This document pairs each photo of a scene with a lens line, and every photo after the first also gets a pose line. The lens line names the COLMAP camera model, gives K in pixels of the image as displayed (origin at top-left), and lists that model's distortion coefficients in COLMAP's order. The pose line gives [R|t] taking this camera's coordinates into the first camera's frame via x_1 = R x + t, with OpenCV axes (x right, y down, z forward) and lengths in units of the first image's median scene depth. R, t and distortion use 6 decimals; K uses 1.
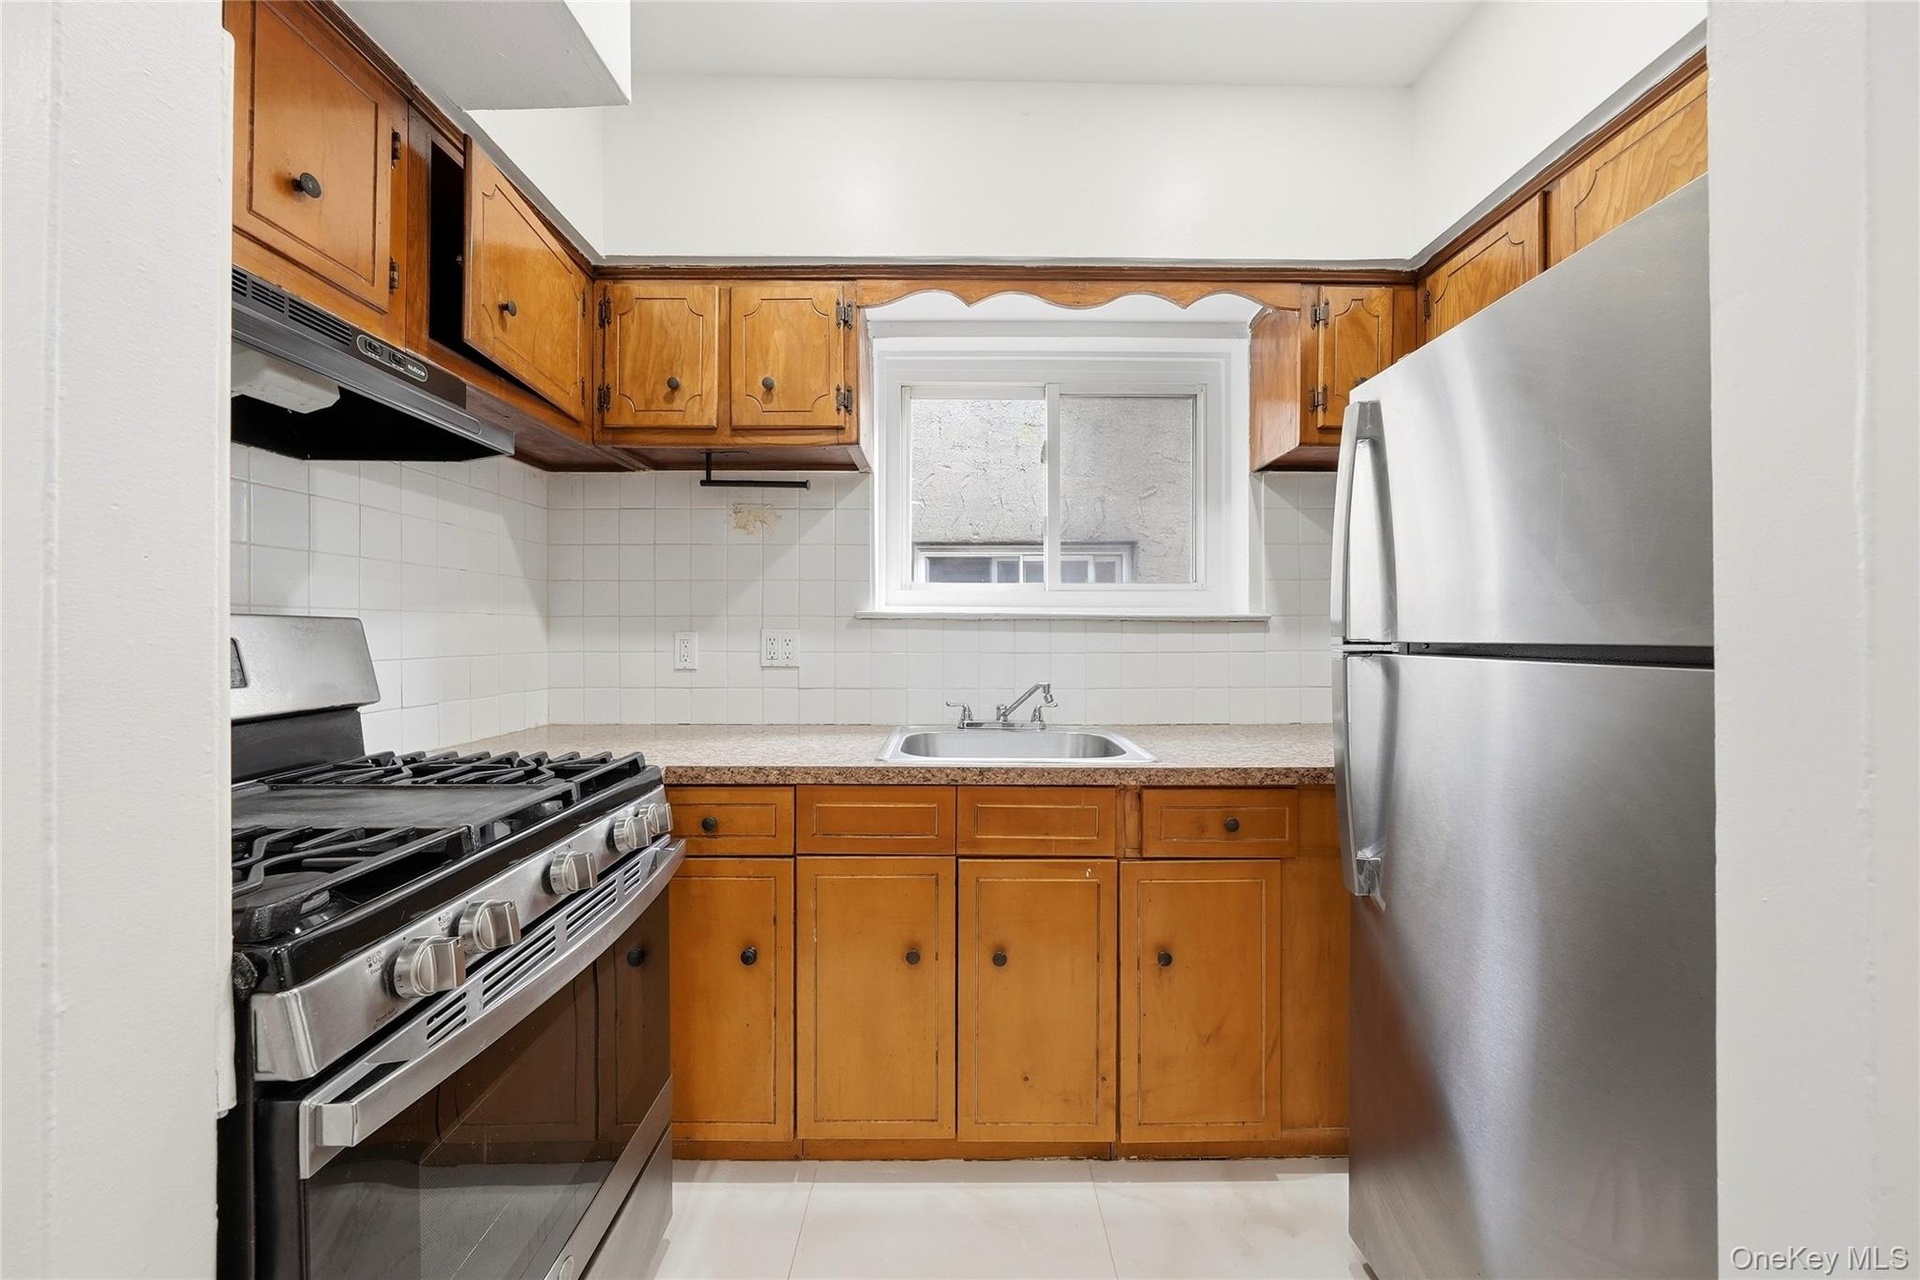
lens RADIAL K [[685.9, 0, 955.4], [0, 685.9, 630.7], [0, 0, 1]] dist [-0.005185, 0.000248]
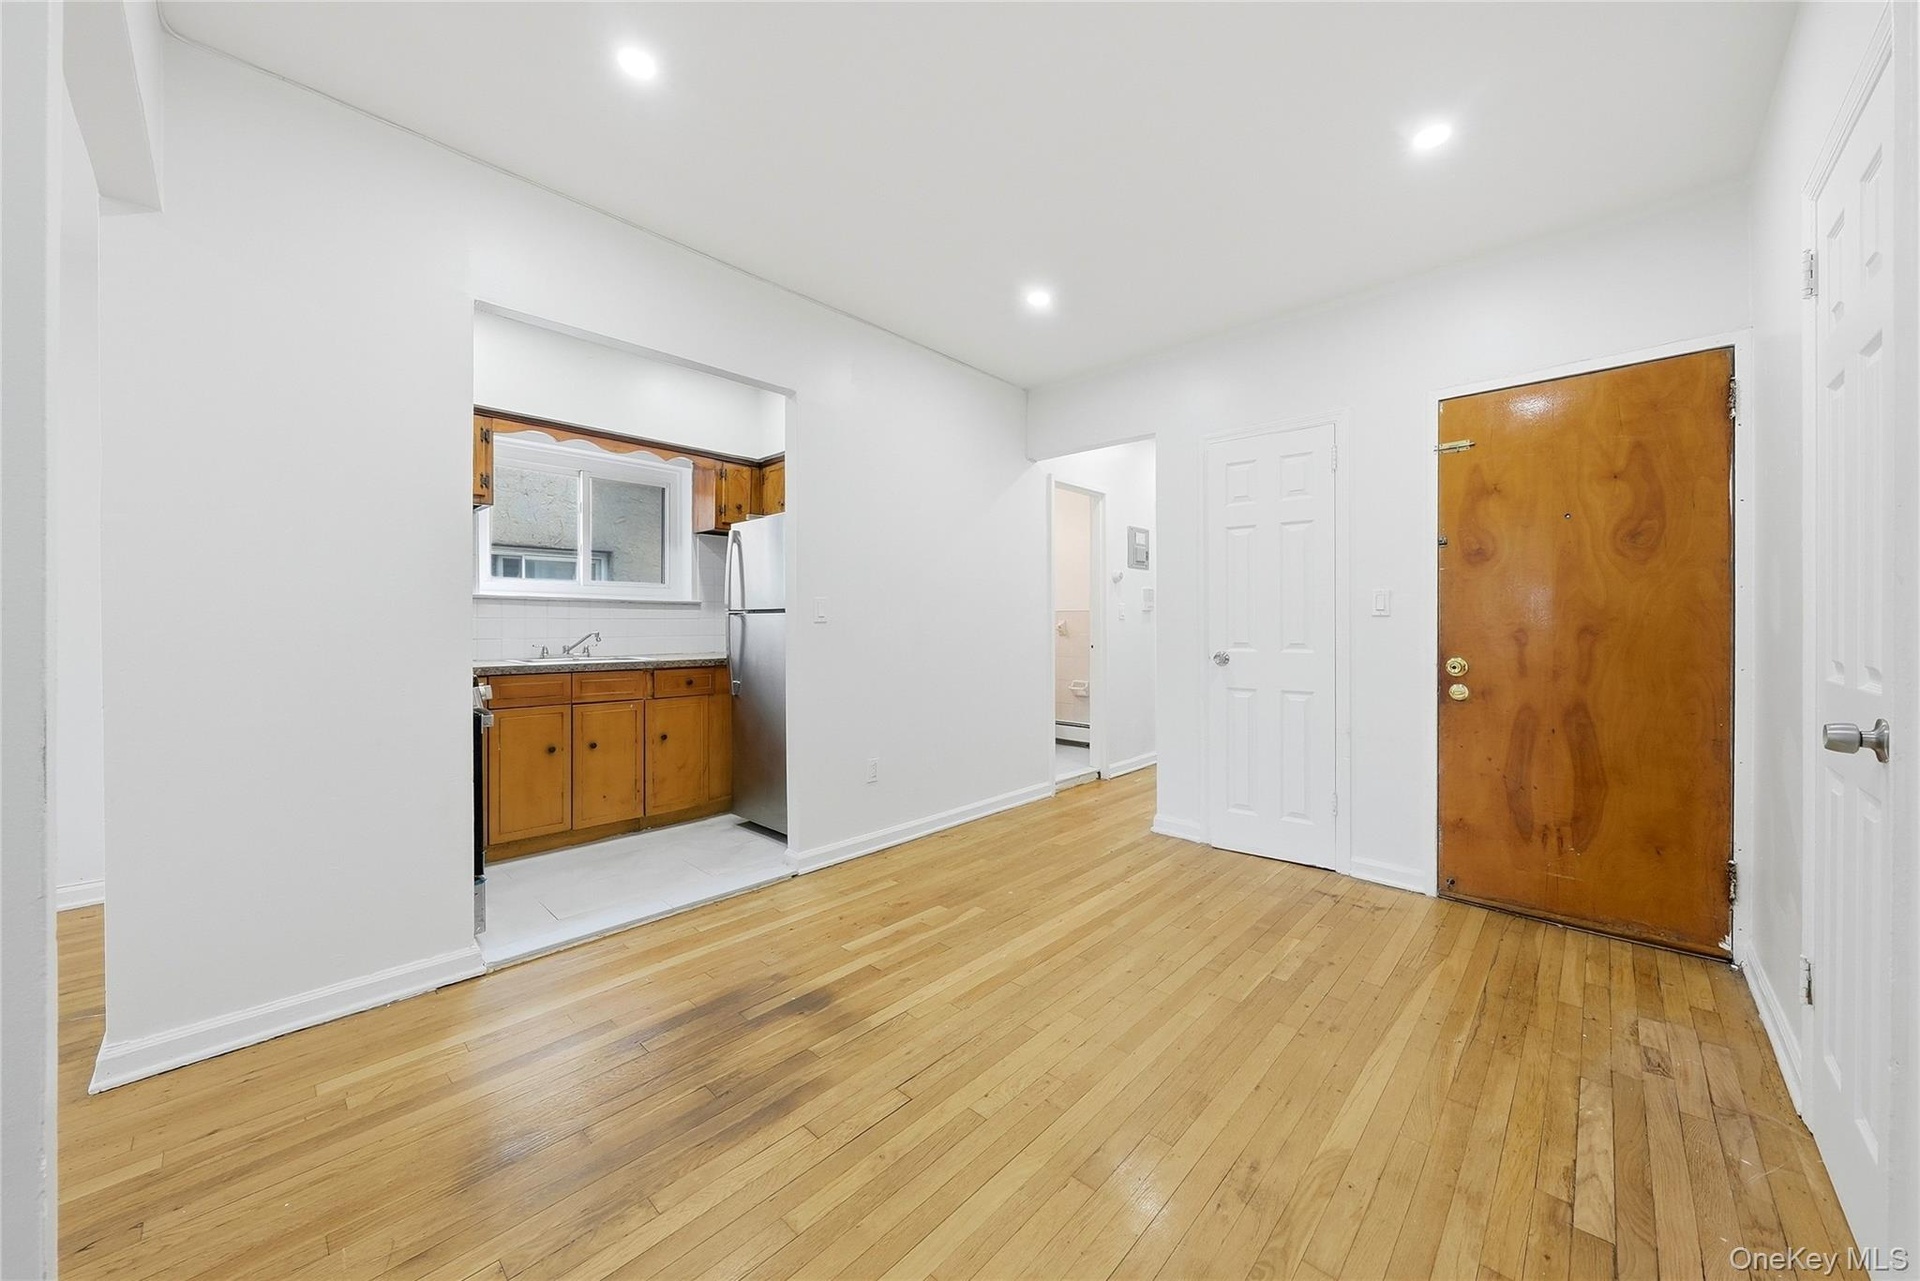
lens RADIAL K [[685.9, 0, 953.1], [0, 685.9, 627.7], [0, 0, 1]] dist [-0.005185, 0.000248]
pose [[0.692051, -0.003477, 0.721840, -0.743445], [-0.003870, 0.999956, 0.008528, 0.051419], [-0.721838, -0.008695, 0.692008, -1.442211]]
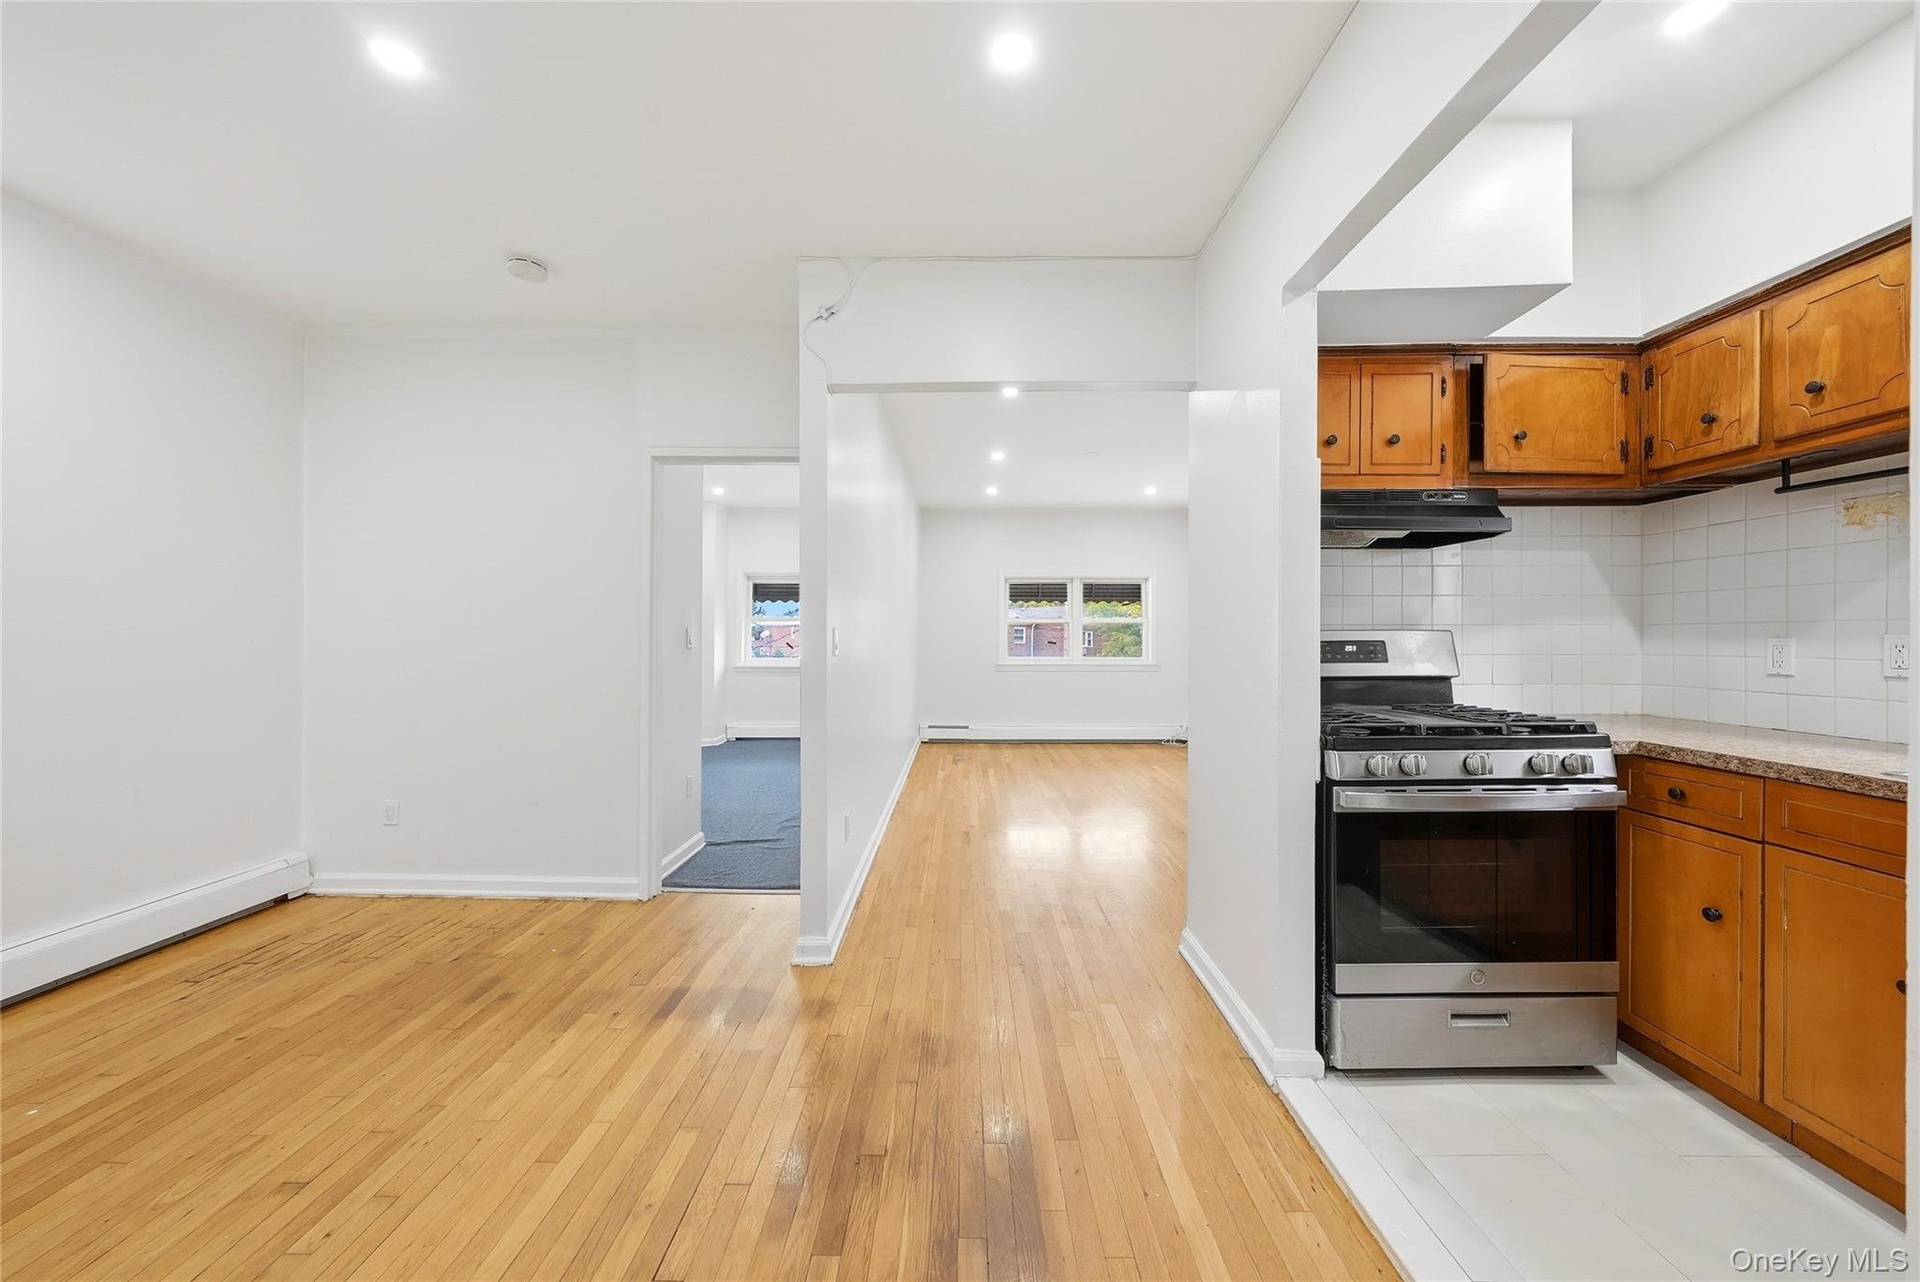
lens RADIAL K [[666.3, 0, 961.8], [0, 666.3, 638.4], [0, 0, 1]] dist [-0.011061, -0.000040]
pose [[-0.003288, 0.002210, -0.999992, 0.799707], [0.001573, 0.999996, 0.002204, -0.002142], [0.999993, -0.001566, -0.003292, -0.271955]]
